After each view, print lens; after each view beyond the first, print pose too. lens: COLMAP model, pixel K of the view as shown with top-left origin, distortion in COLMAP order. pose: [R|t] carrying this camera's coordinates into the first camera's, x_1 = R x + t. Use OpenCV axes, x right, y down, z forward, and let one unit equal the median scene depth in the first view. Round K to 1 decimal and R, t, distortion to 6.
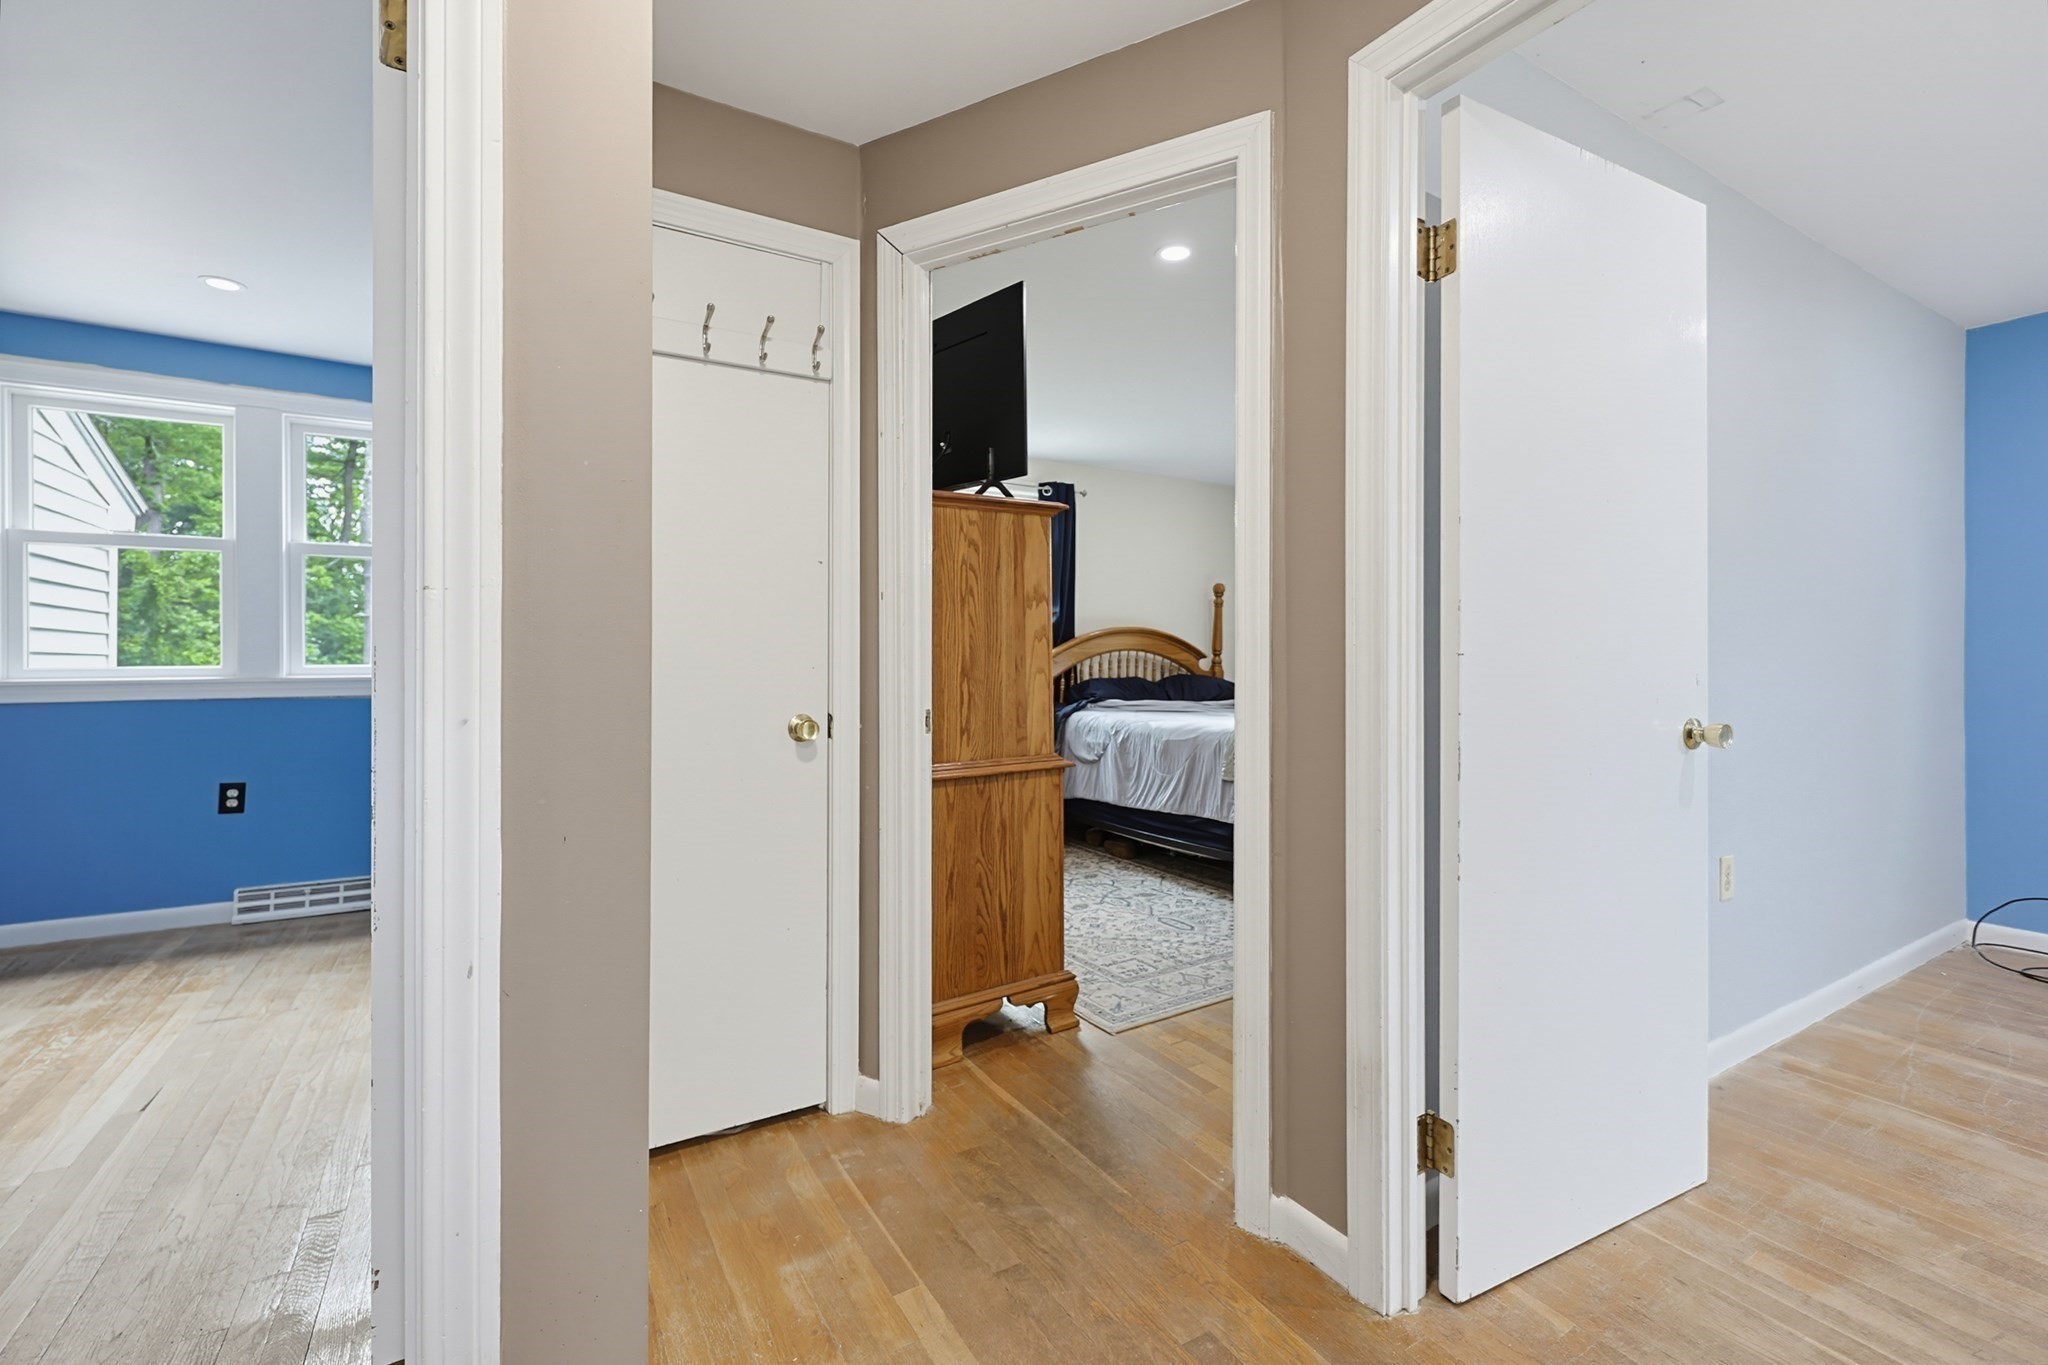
lens RADIAL K [[890.3, 0, 1033.0], [0, 890.3, 650.5], [0, 0, 1]] dist [0.001704, 0.000368]
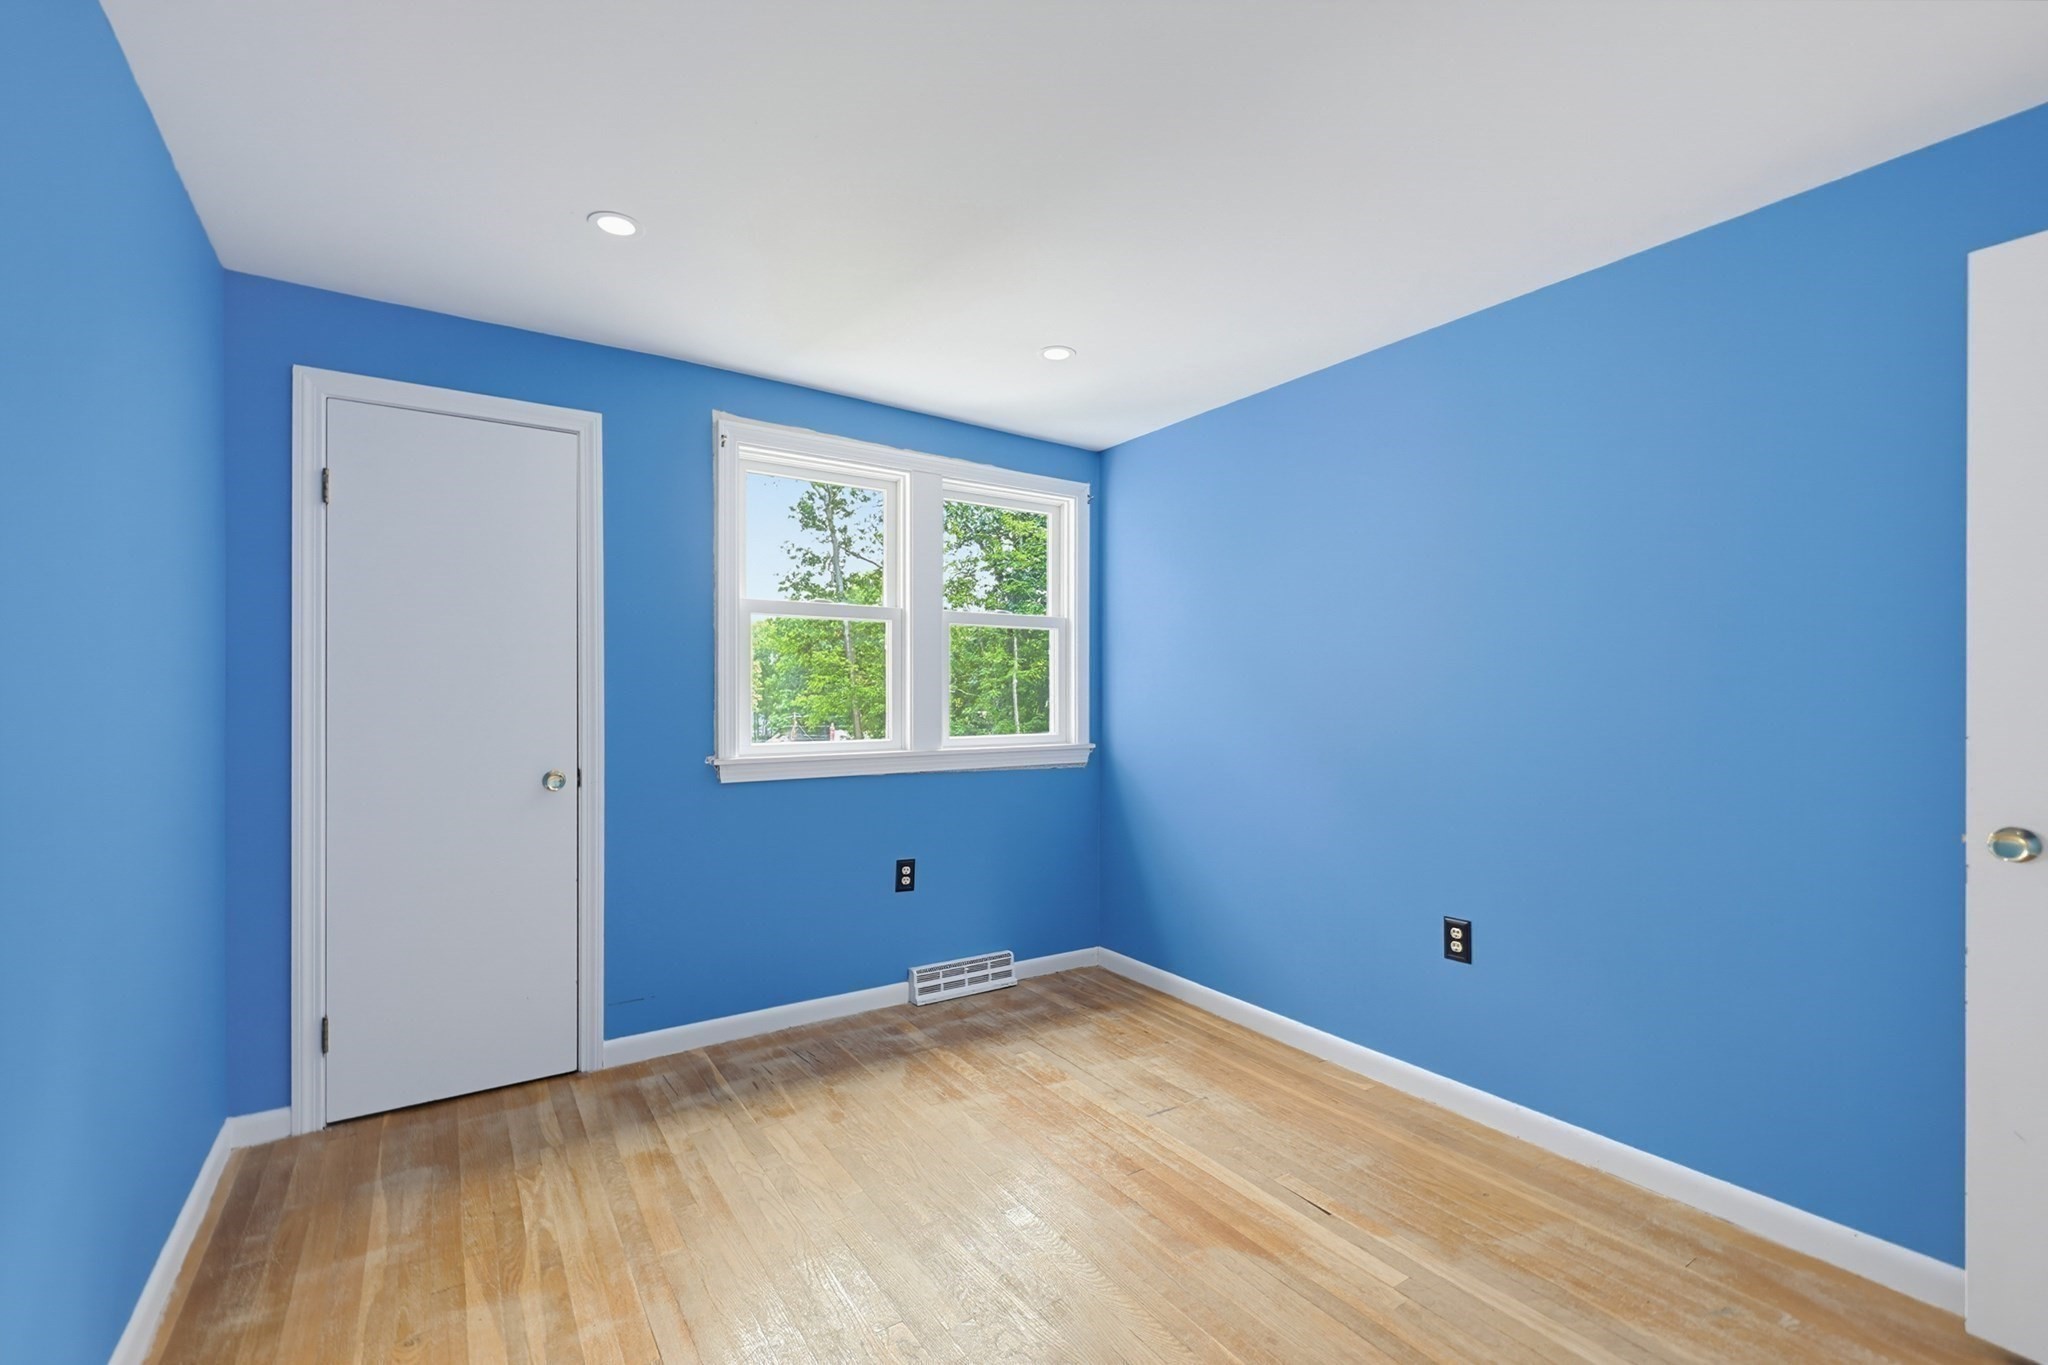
lens RADIAL K [[890.3, 0, 1015.5], [0, 890.3, 691.3], [0, 0, 1]] dist [0.001704, 0.000368]
pose [[0.998377, 0.005460, 0.056690, -0.322253], [-0.005410, 0.999985, -0.001033, -0.013419], [-0.056695, 0.000724, 0.998391, 0.008997]]
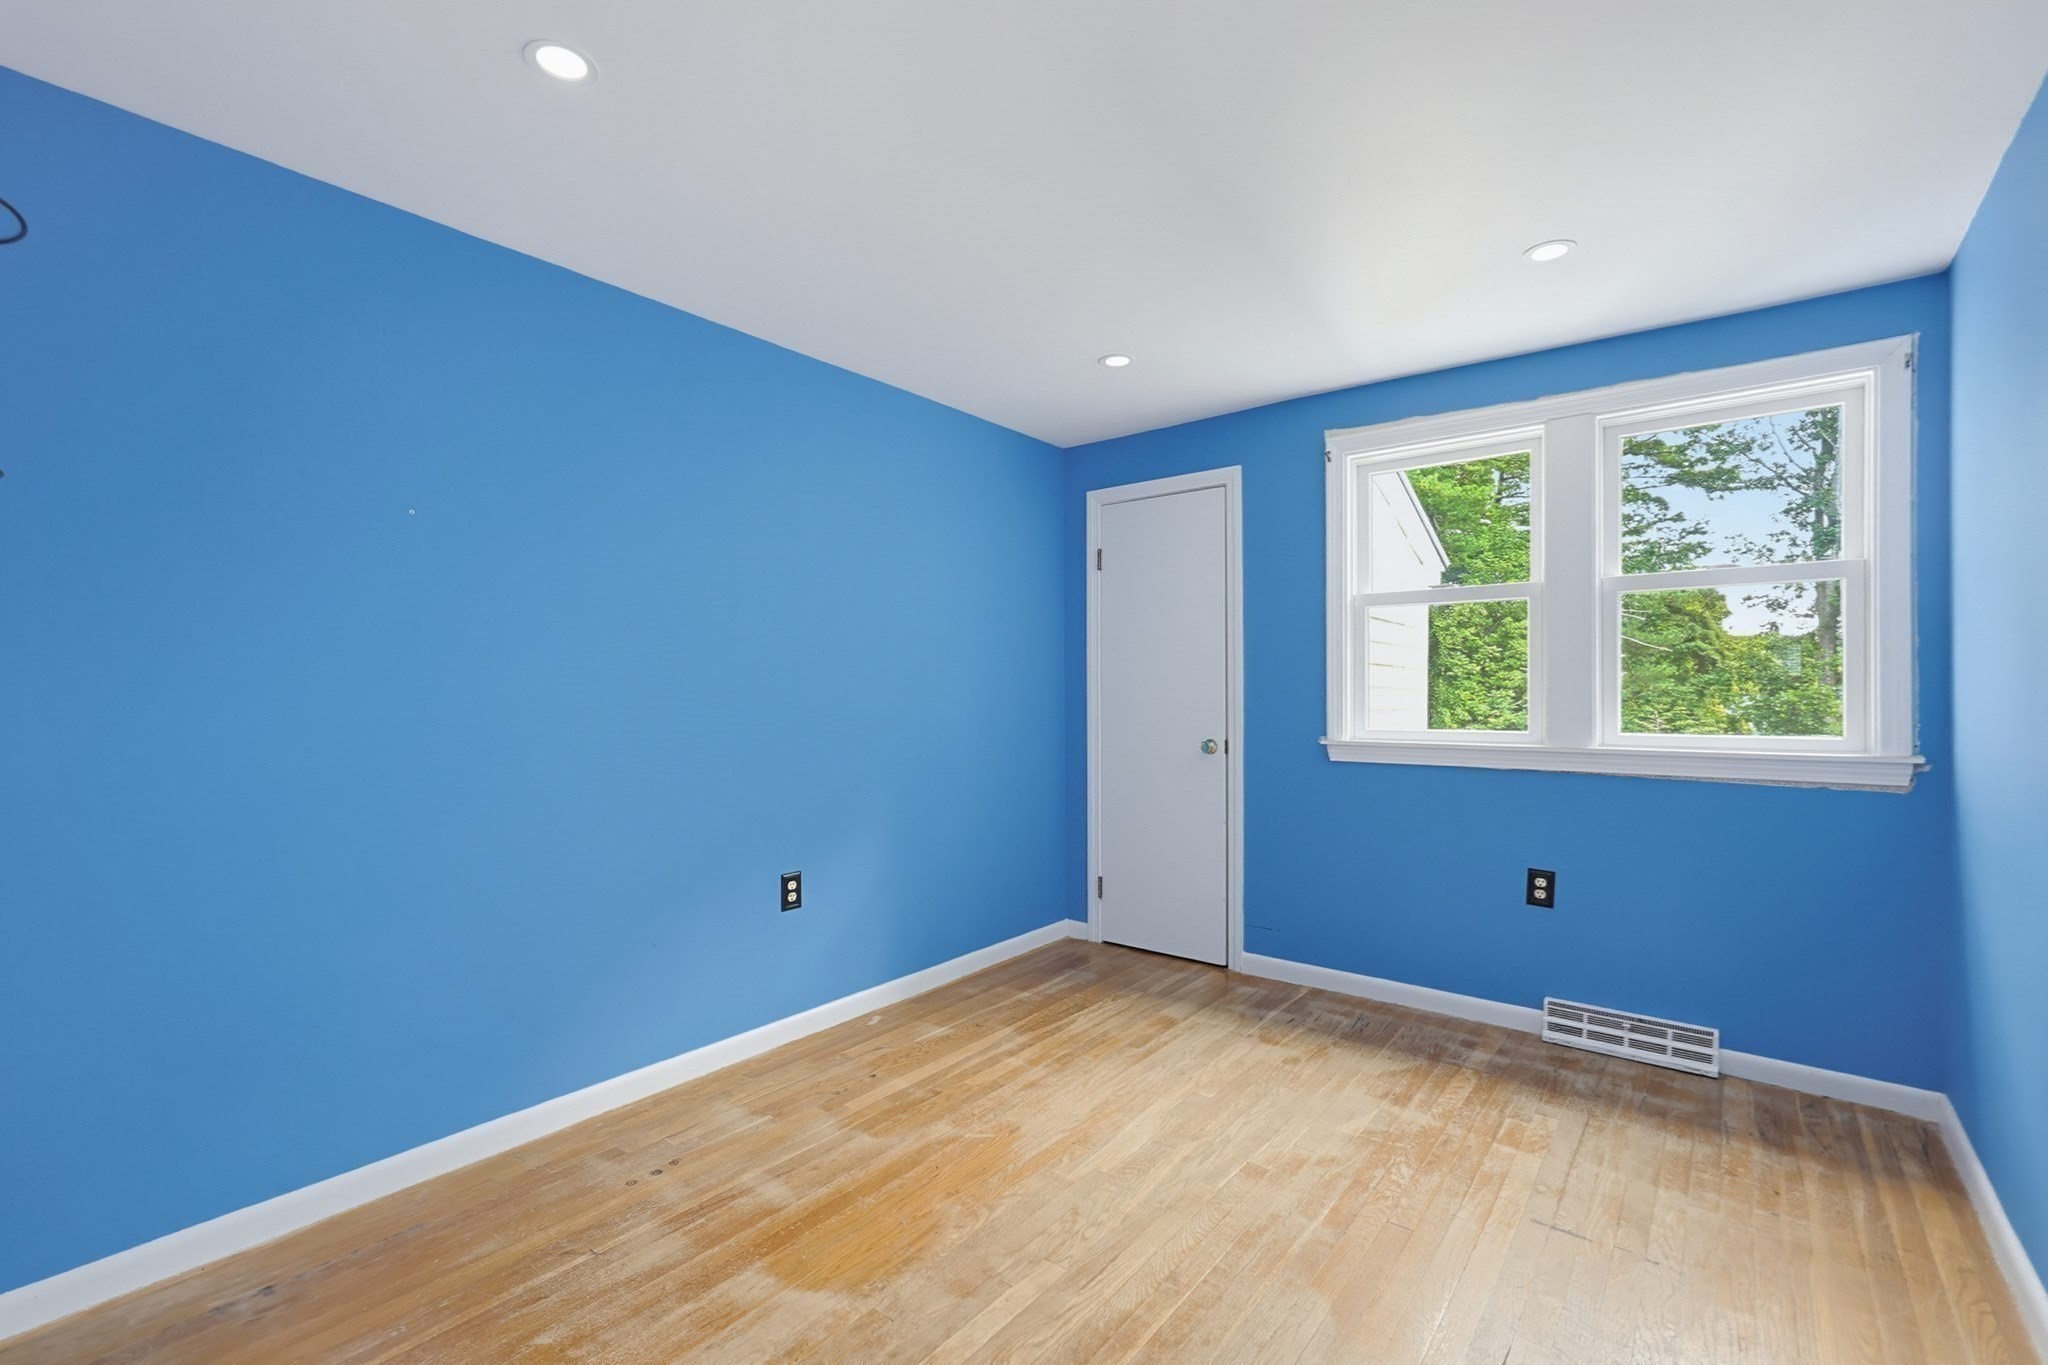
lens RADIAL K [[890.3, 0, 1017.3], [0, 890.3, 692.6], [0, 0, 1]] dist [0.001704, 0.000368]
pose [[0.349486, 0.004659, -0.936930, -0.108244], [0.003044, 0.999977, 0.006108, -0.010315], [0.936937, -0.004987, 0.349464, 0.092923]]
